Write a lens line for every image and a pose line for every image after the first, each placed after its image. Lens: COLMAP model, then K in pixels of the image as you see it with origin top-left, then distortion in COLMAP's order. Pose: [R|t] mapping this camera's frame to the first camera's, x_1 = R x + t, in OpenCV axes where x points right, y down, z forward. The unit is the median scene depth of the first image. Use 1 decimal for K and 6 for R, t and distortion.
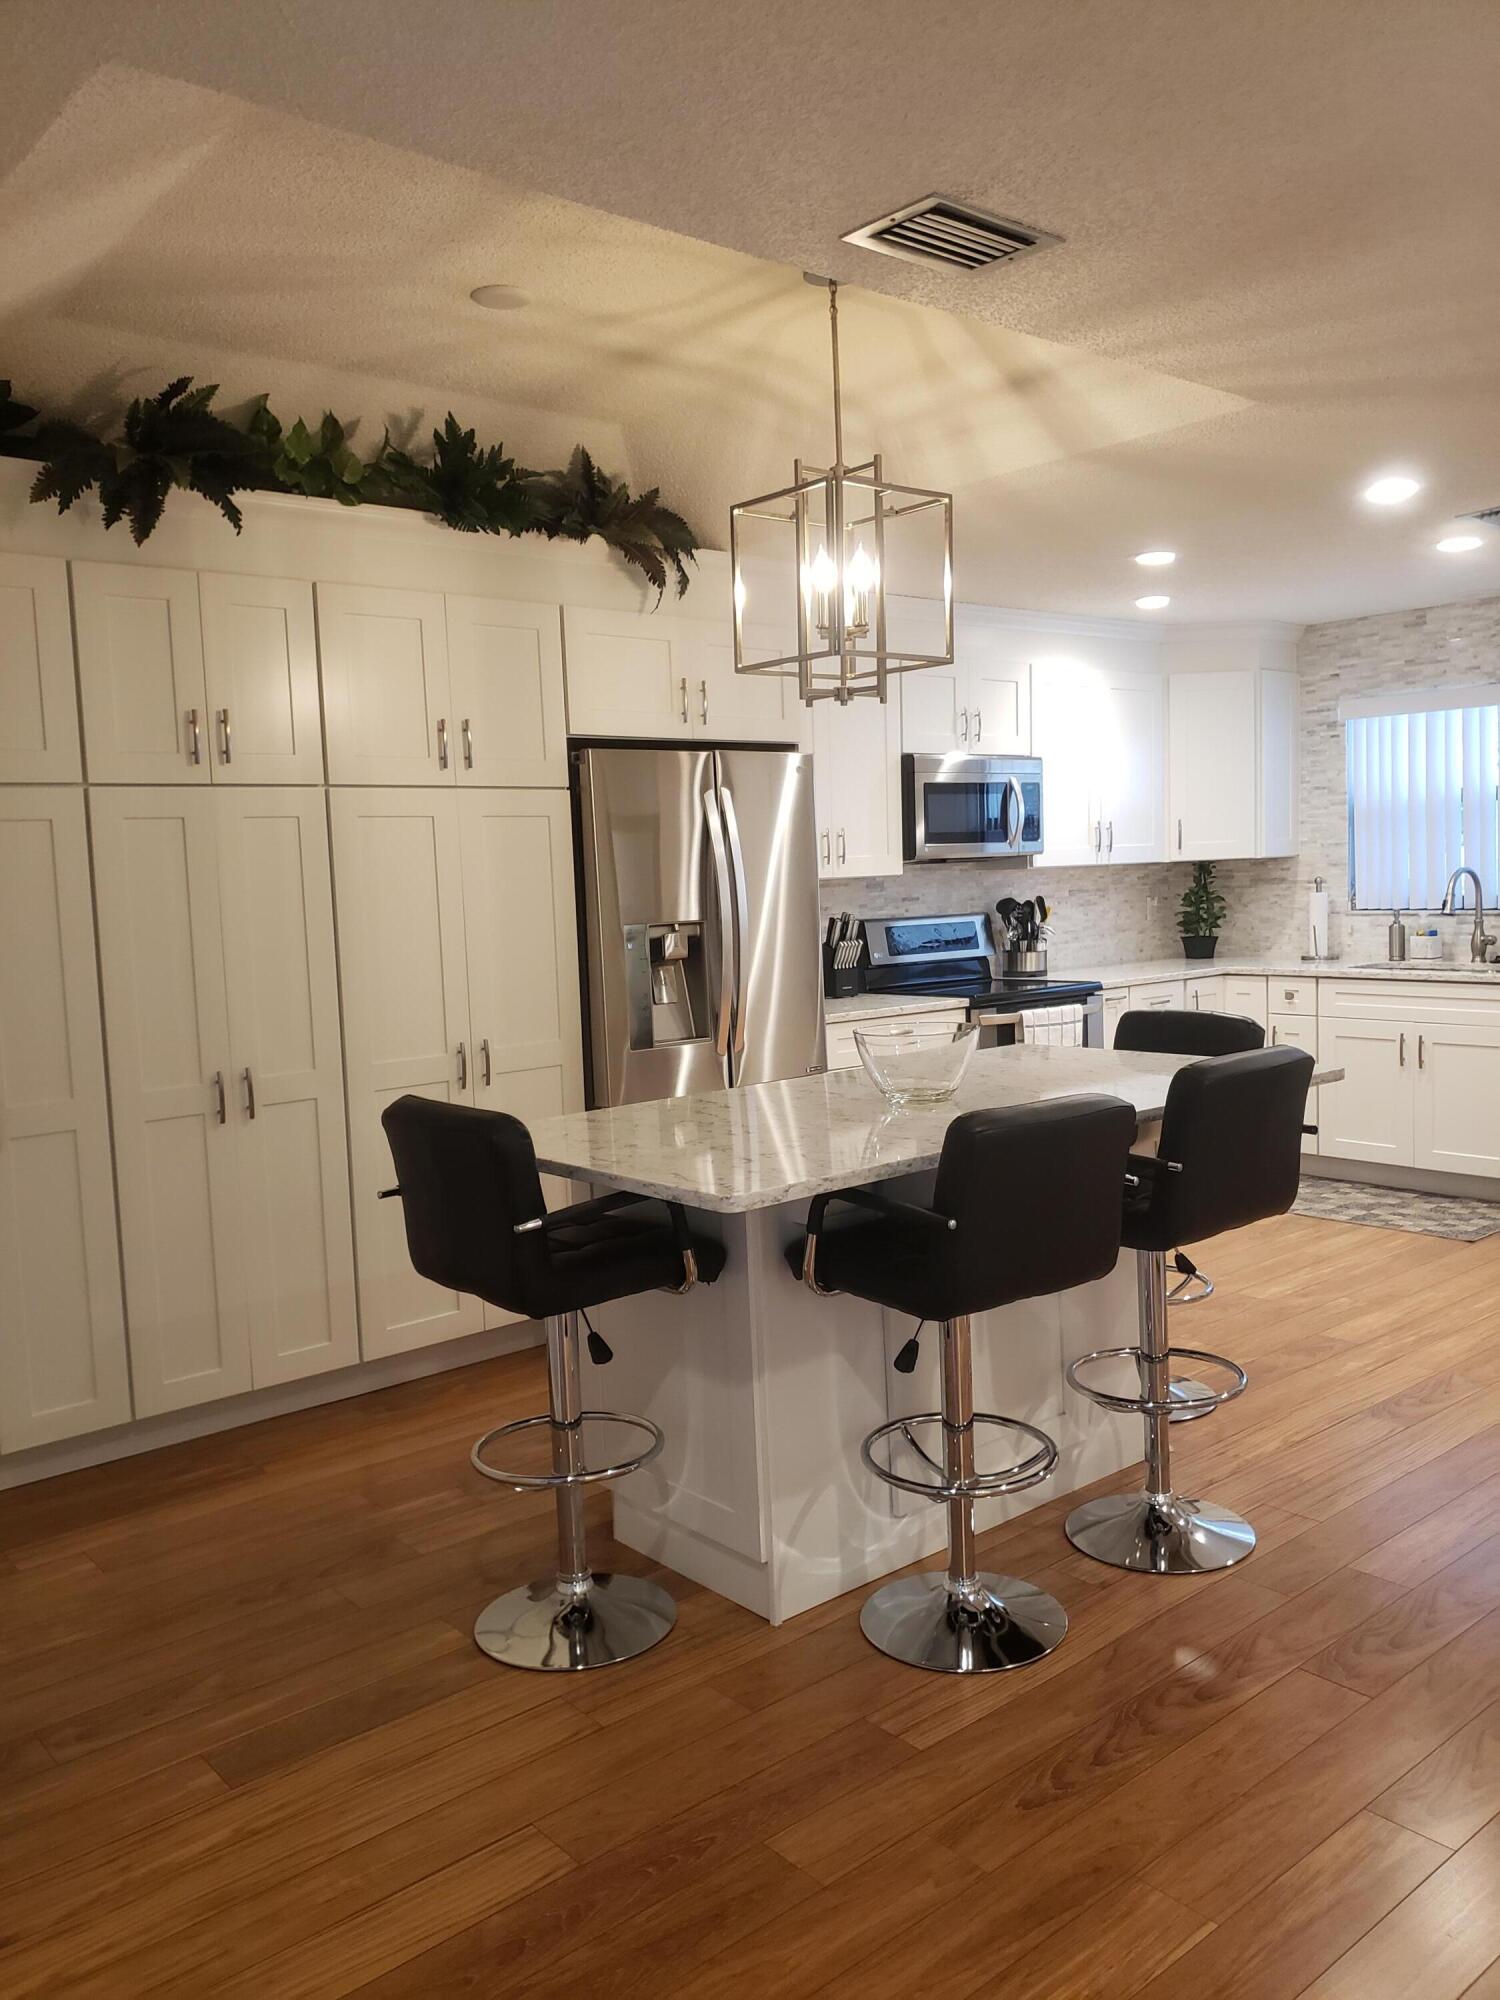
lens RADIAL K [[1559.2, 0, 750.0], [0, 1559.2, 1000.0], [0, 0, 1]] dist [0.124666, -0.213418]
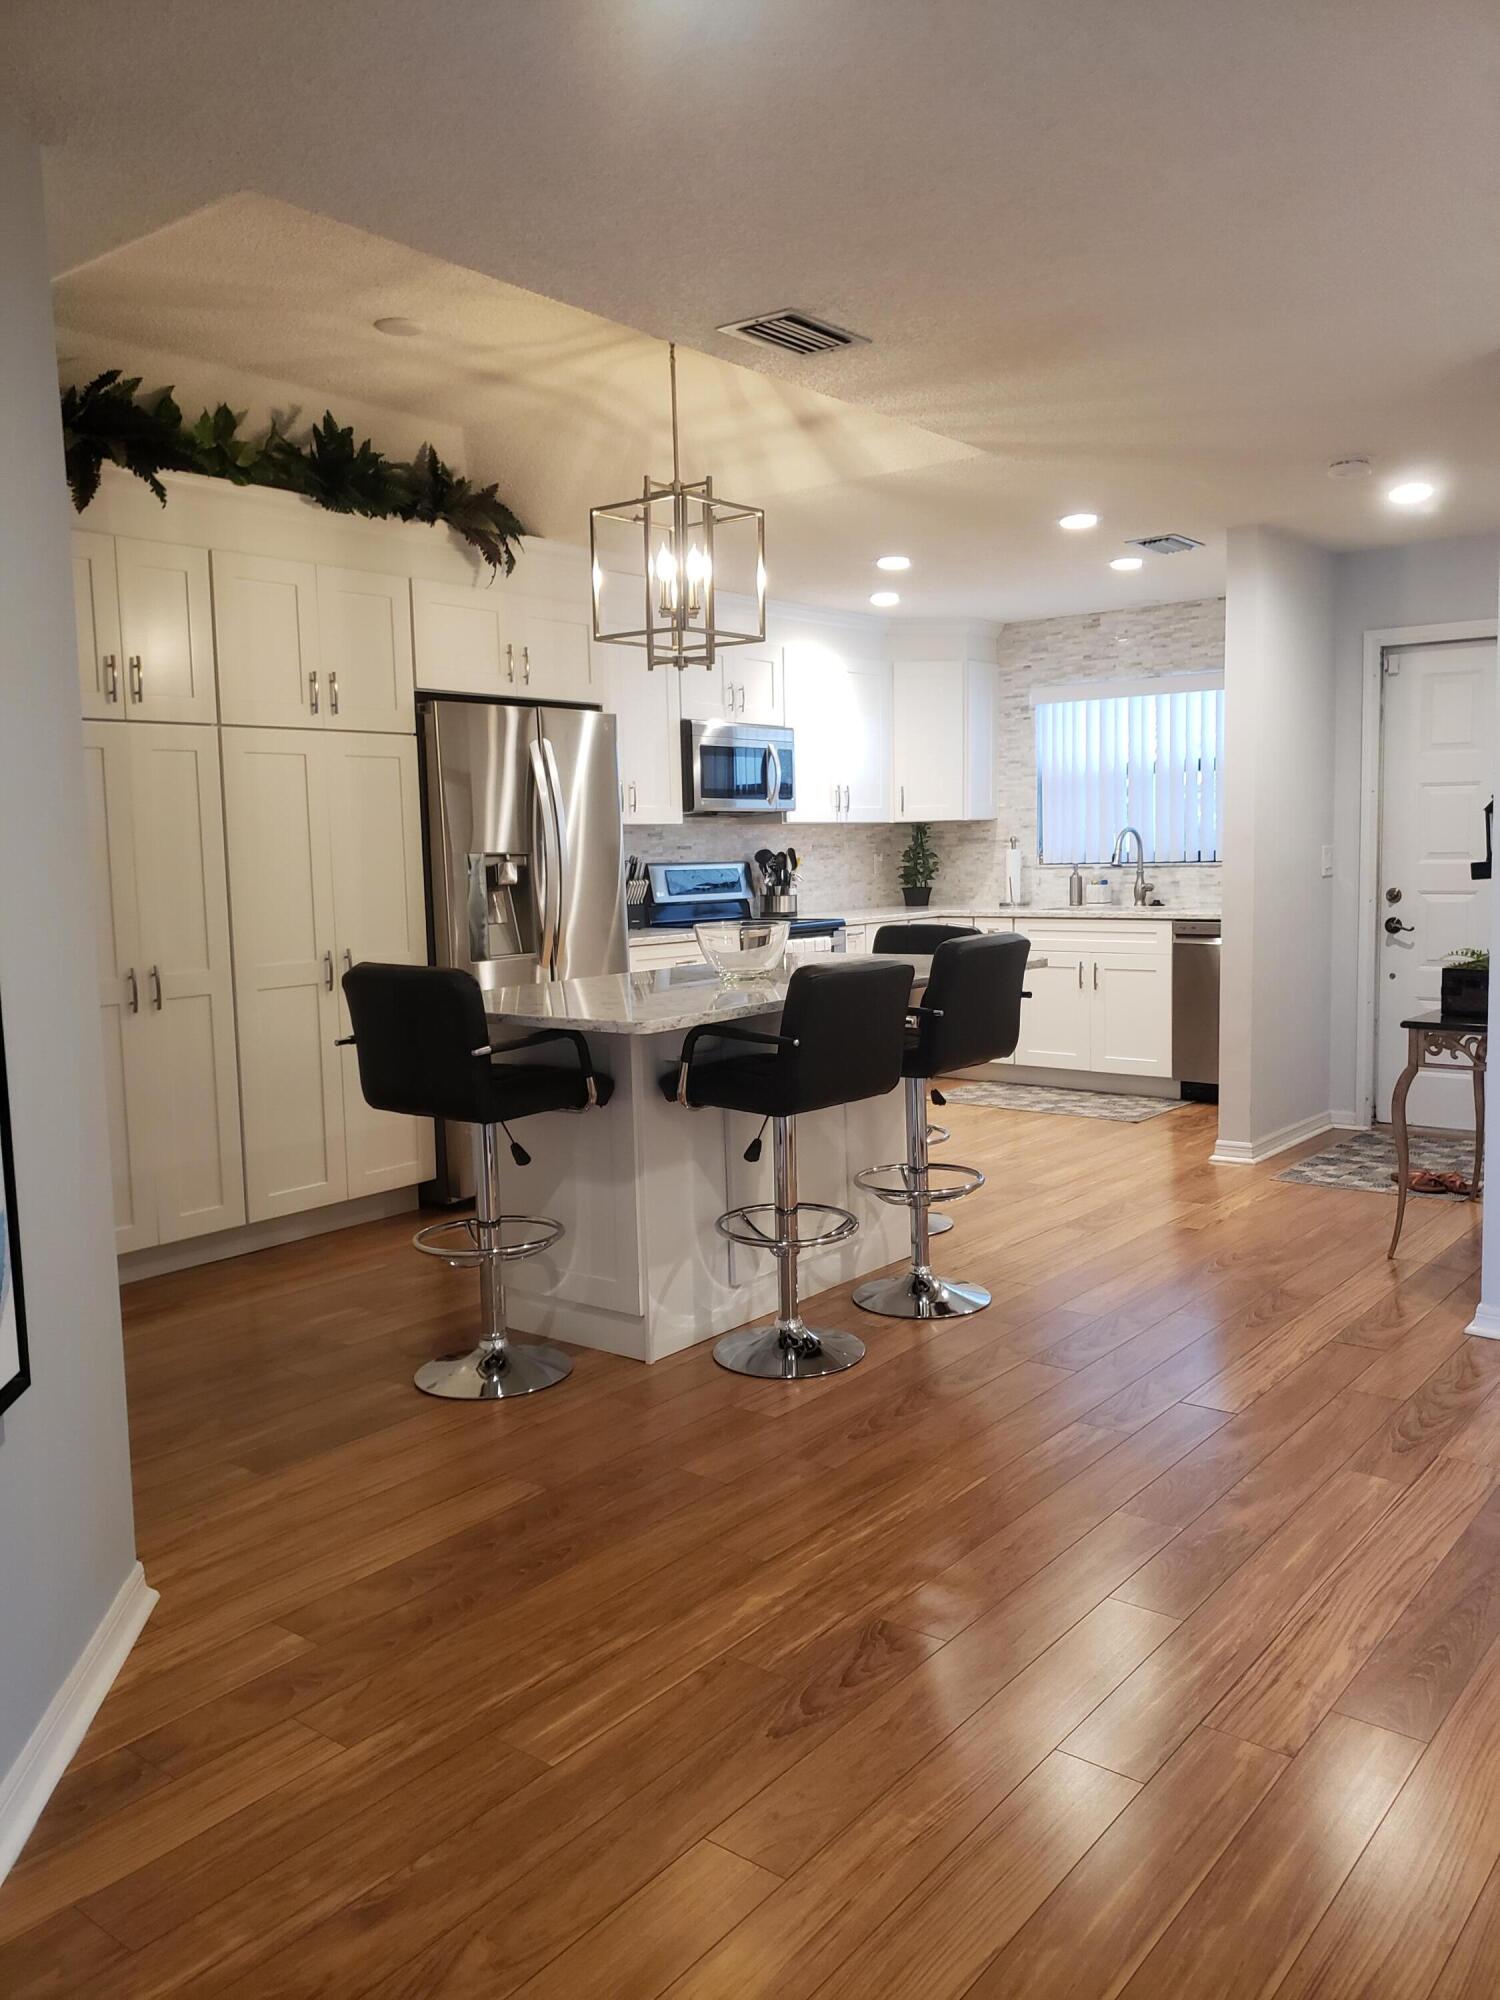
lens RADIAL K [[1569.2, 0, 749.5], [0, 1569.2, 981.6], [0, 0, 1]] dist [0.193647, -0.406352]
pose [[0.981638, -0.003986, 0.190712, -0.115386], [0.004386, 0.999989, -0.001675, 0.059059], [-0.190703, 0.002481, 0.981645, -0.239265]]
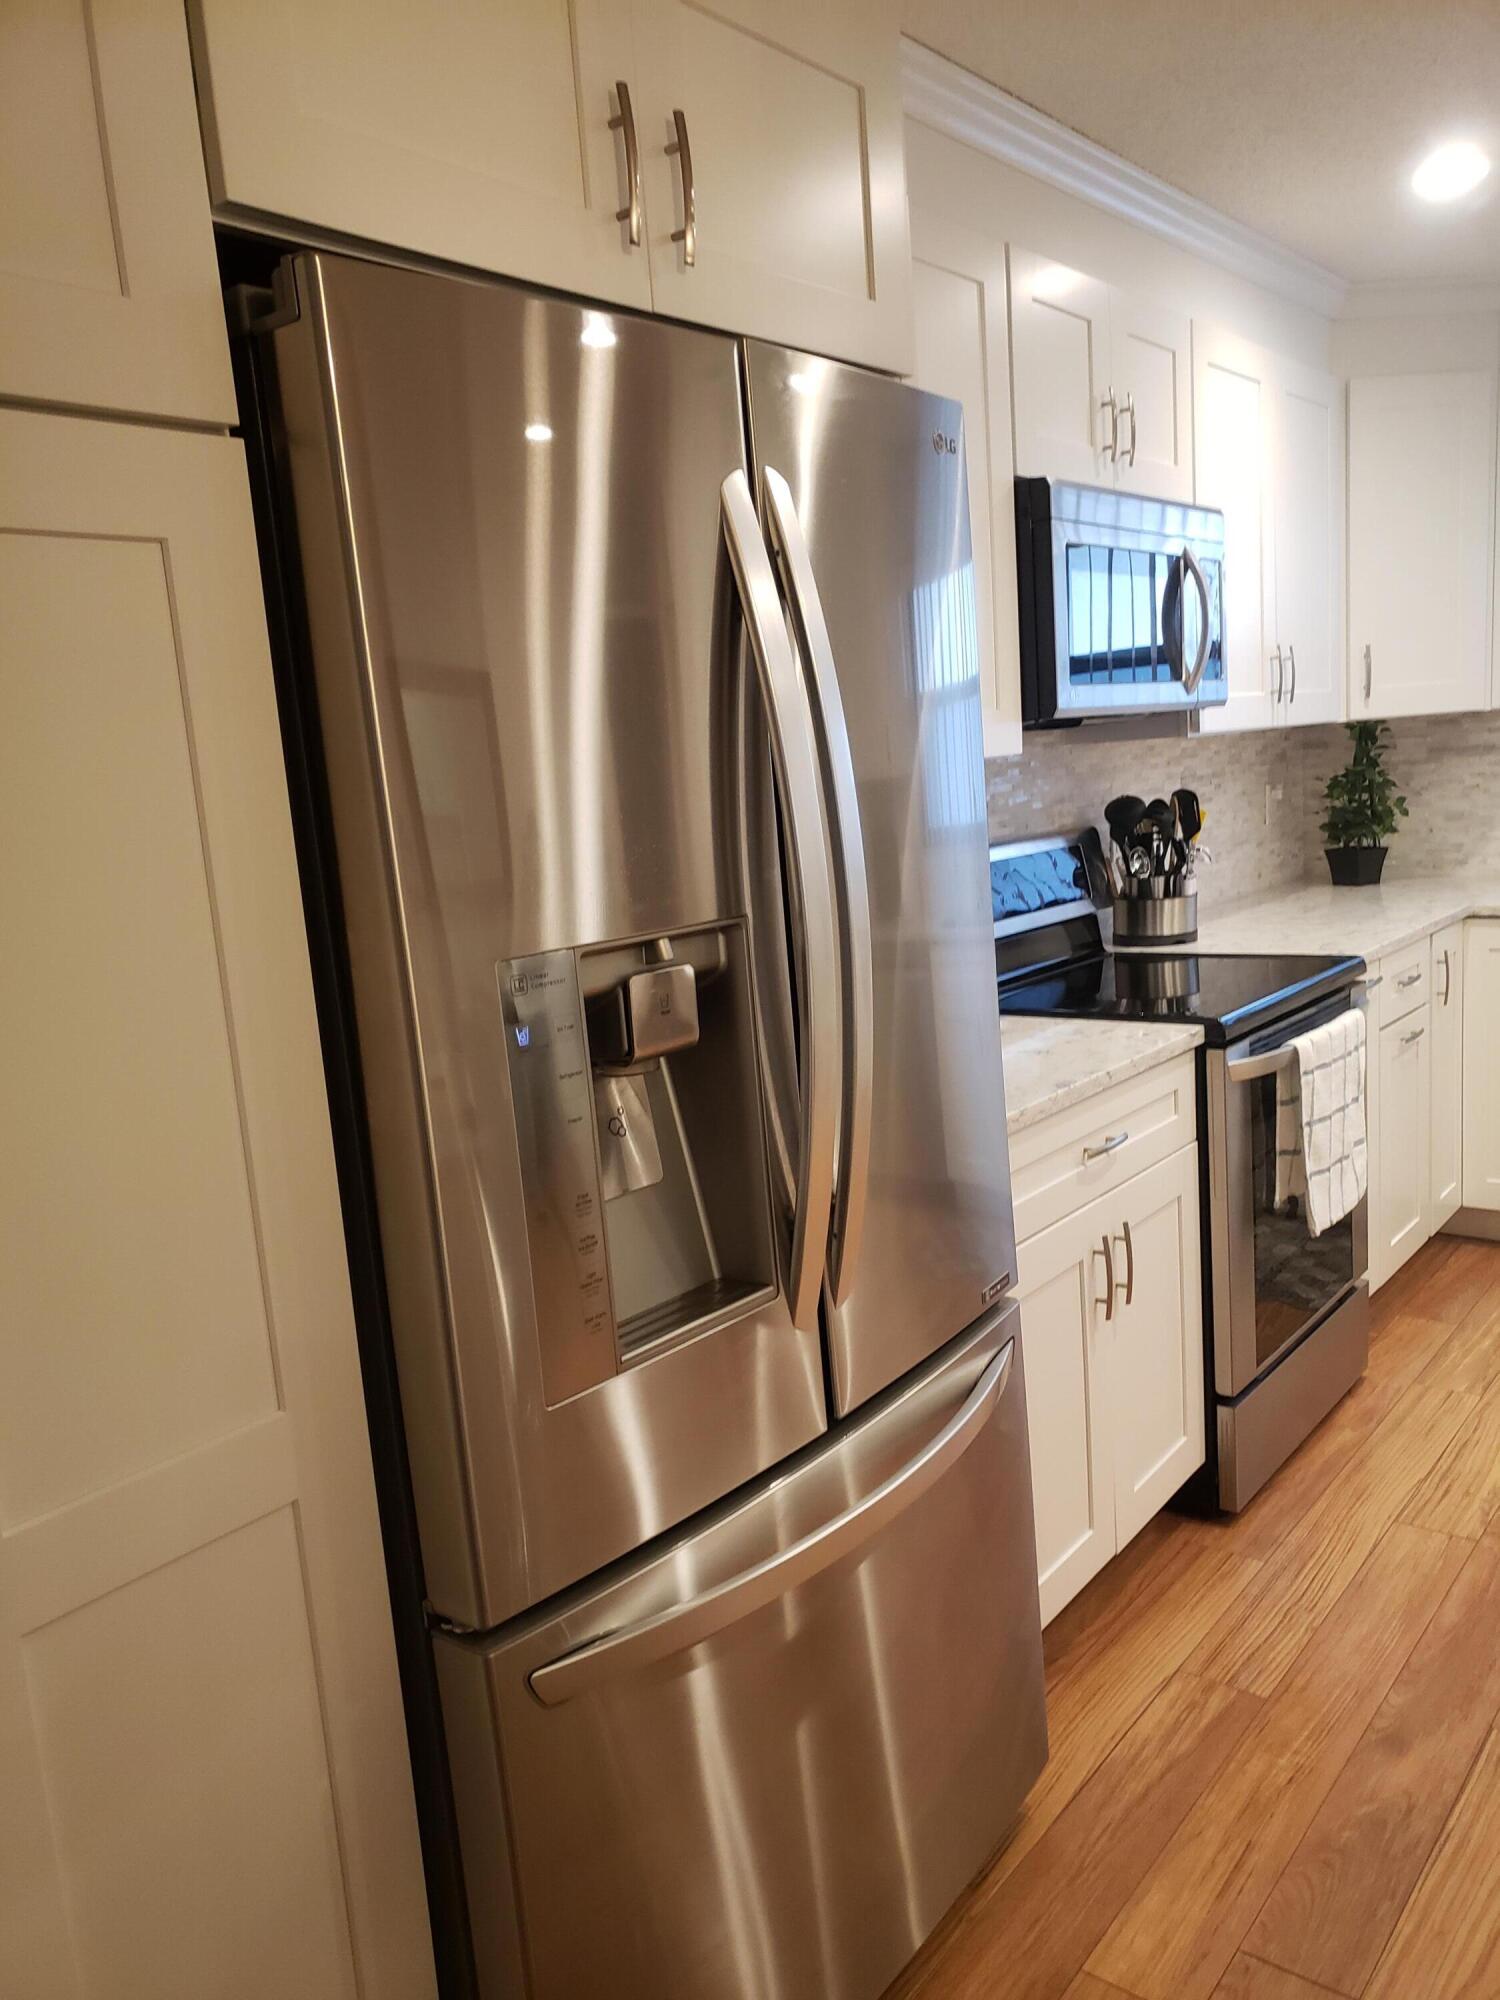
lens RADIAL K [[1559.2, 0, 750.0], [0, 1559.2, 1000.0], [0, 0, 1]] dist [0.124666, -0.213418]
pose [[0.981264, -0.058547, 0.183557, -0.102515], [0.046117, 0.996390, 0.071270, -0.068915], [-0.187067, -0.061470, 0.980422, 0.855591]]
